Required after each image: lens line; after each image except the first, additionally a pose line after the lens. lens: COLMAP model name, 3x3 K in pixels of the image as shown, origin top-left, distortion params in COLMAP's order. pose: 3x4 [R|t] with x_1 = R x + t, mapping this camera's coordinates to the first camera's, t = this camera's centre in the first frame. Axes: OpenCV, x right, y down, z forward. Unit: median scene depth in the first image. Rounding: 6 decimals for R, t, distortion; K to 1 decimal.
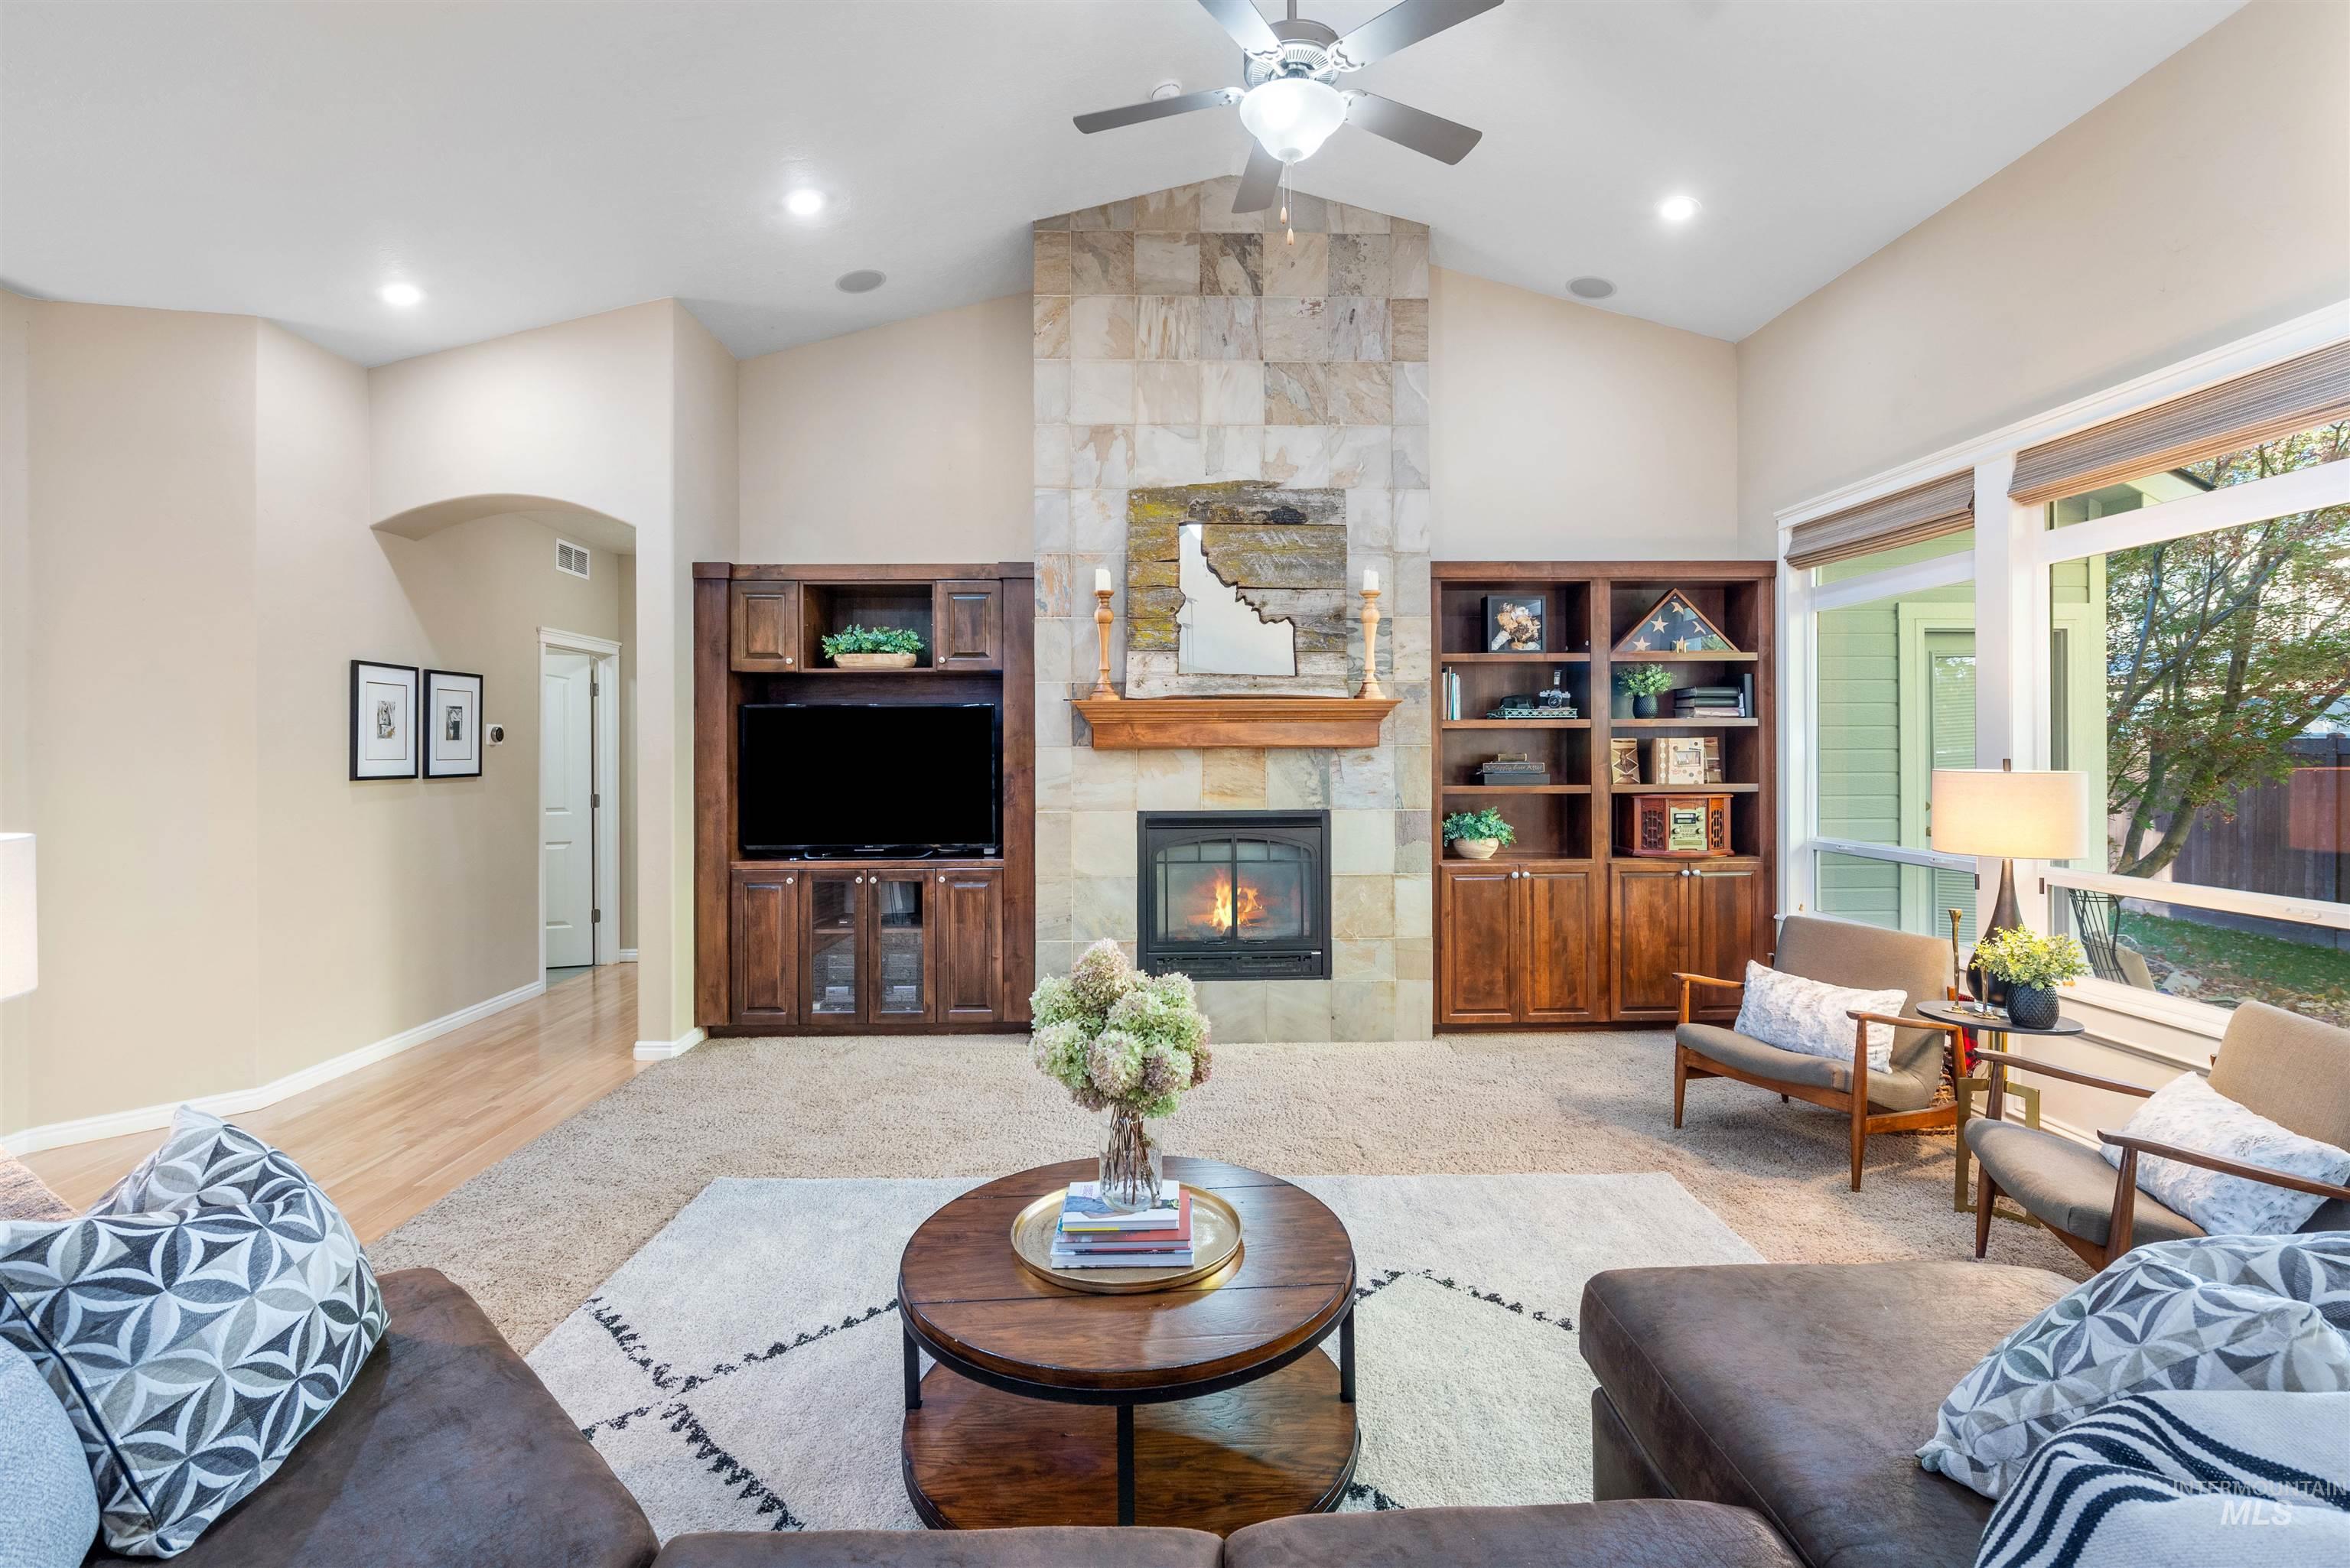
lens RADIAL K [[1097.4, 0, 1178.5], [0, 1097.4, 740.6], [0, 0, 1]] dist [-0.002157, -0.000967]
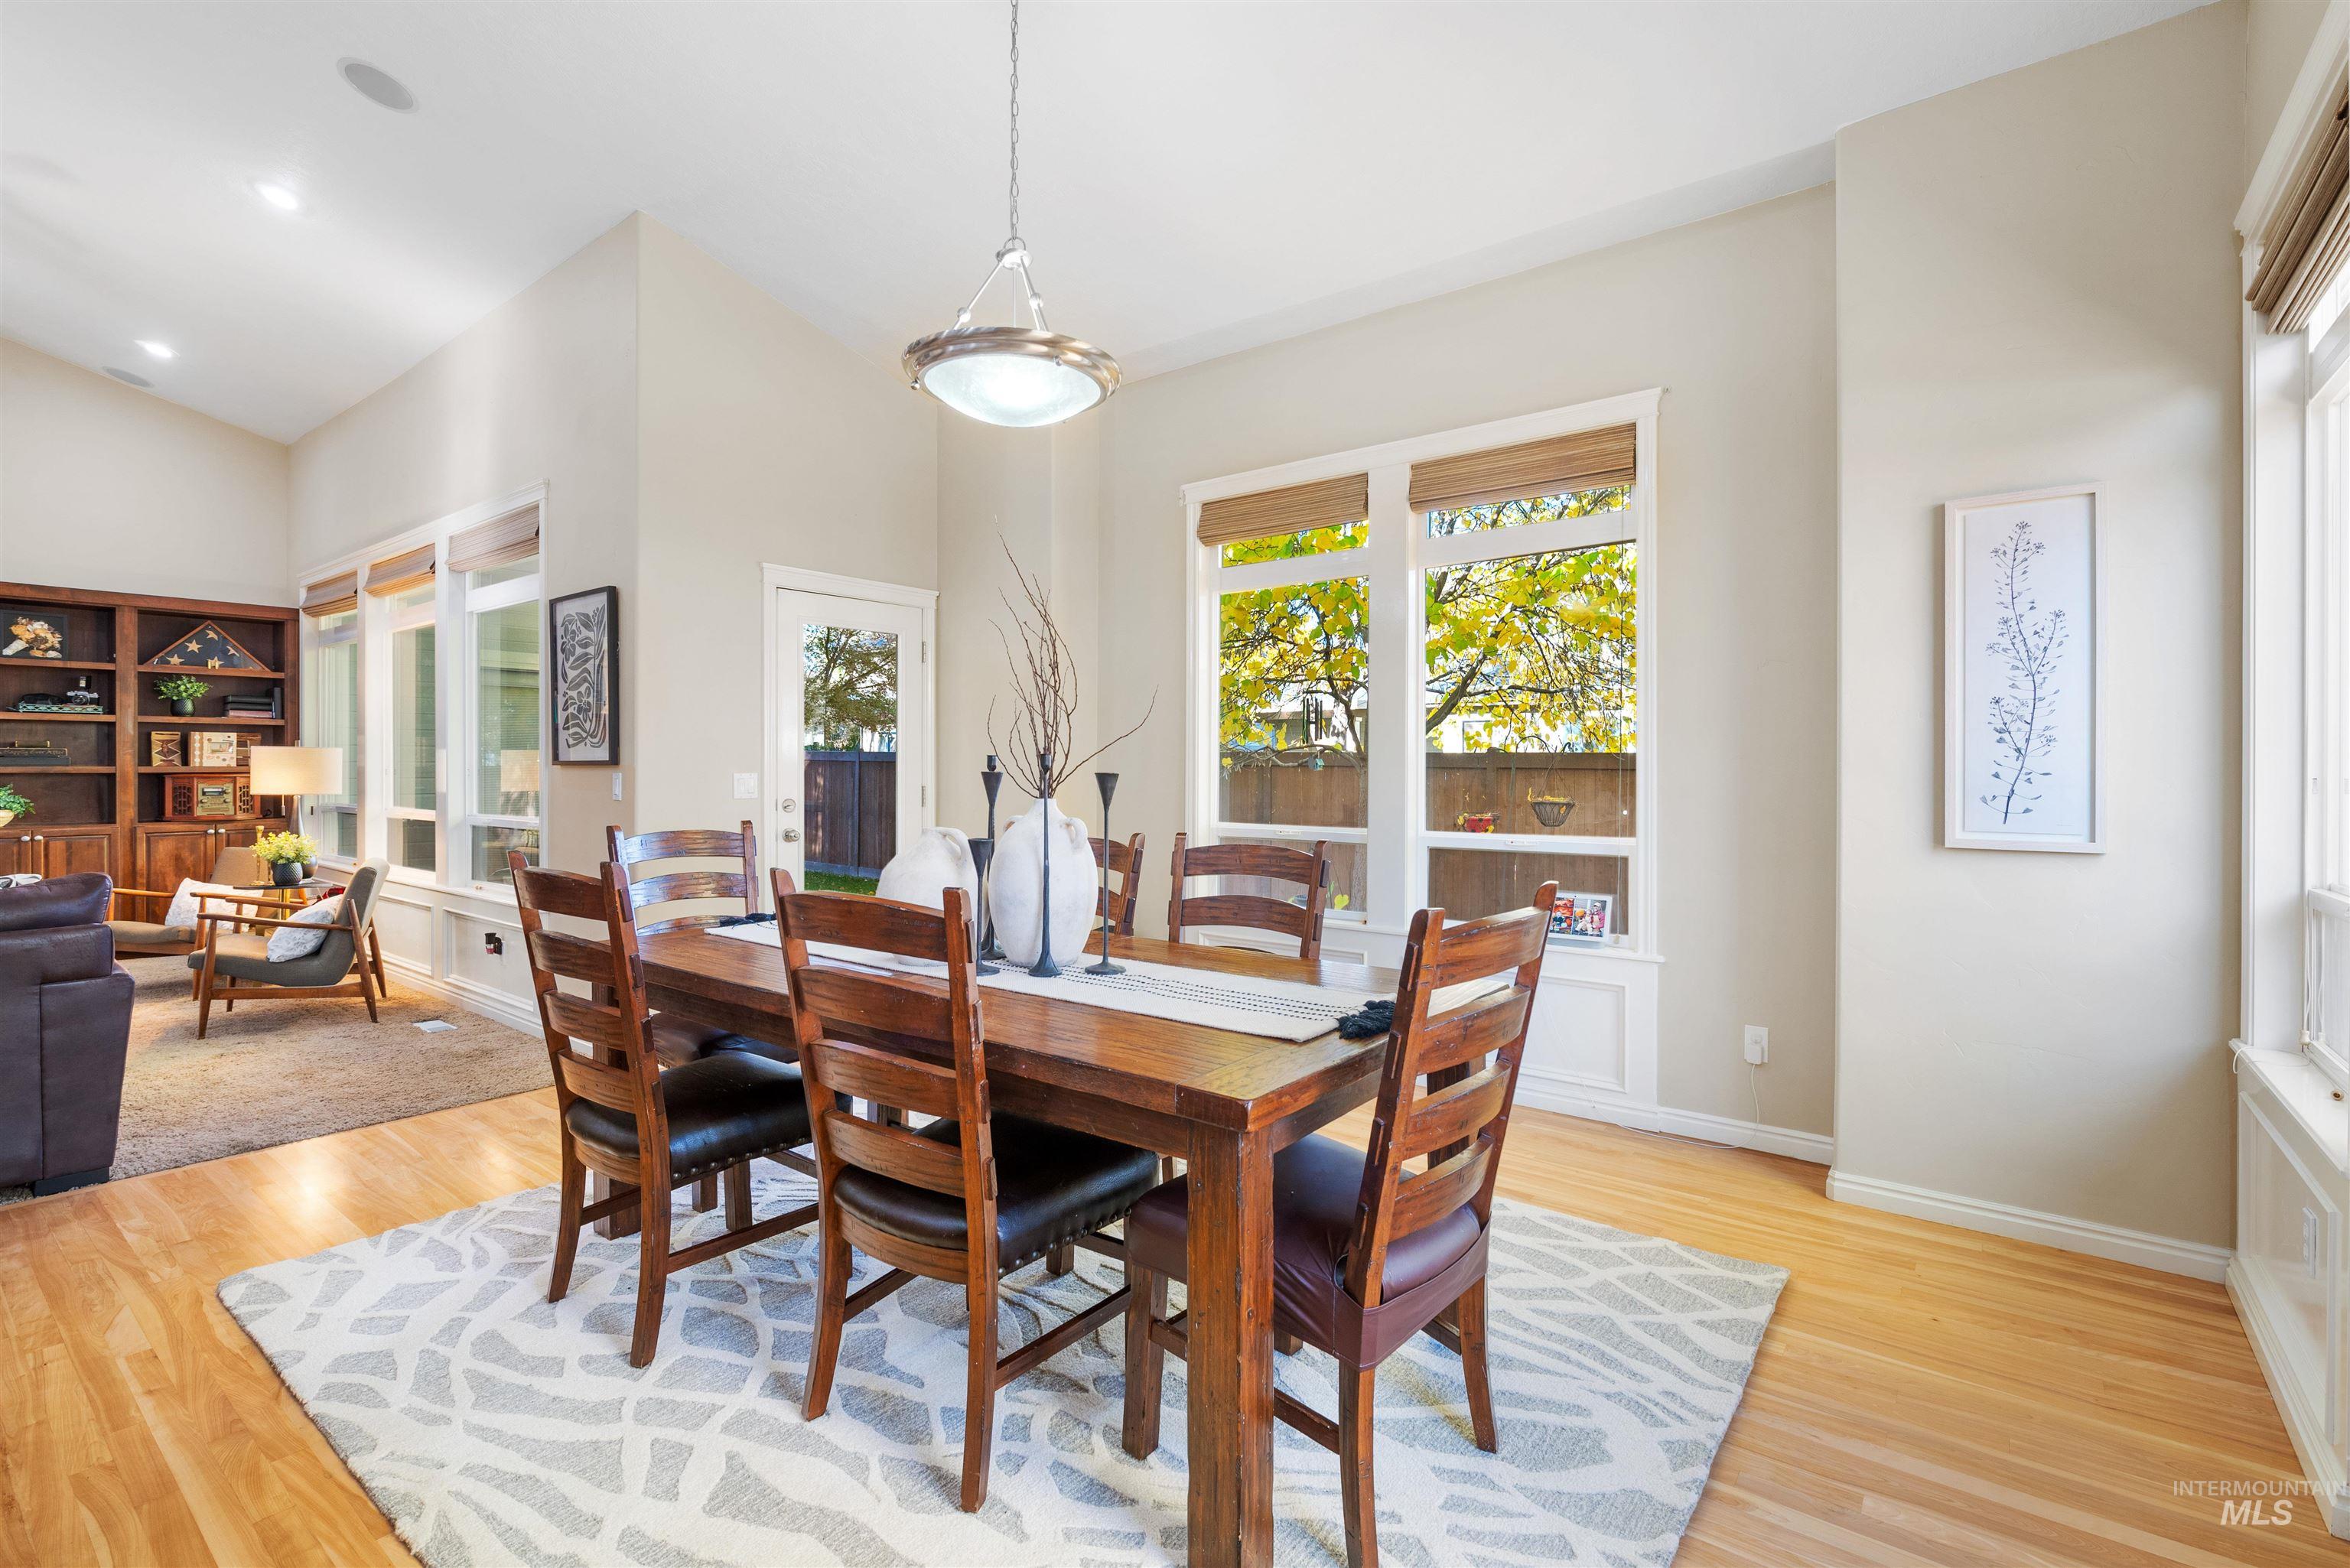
lens RADIAL K [[1062.0, 0, 1187.5], [0, 1062.0, 772.3], [0, 0, 1]] dist [-0.008677, 0.000112]
pose [[0.632310, 0.001883, 0.774713, 0.218200], [-0.008717, 0.999951, 0.004684, 0.031015], [-0.774666, -0.009715, 0.632296, -0.761323]]
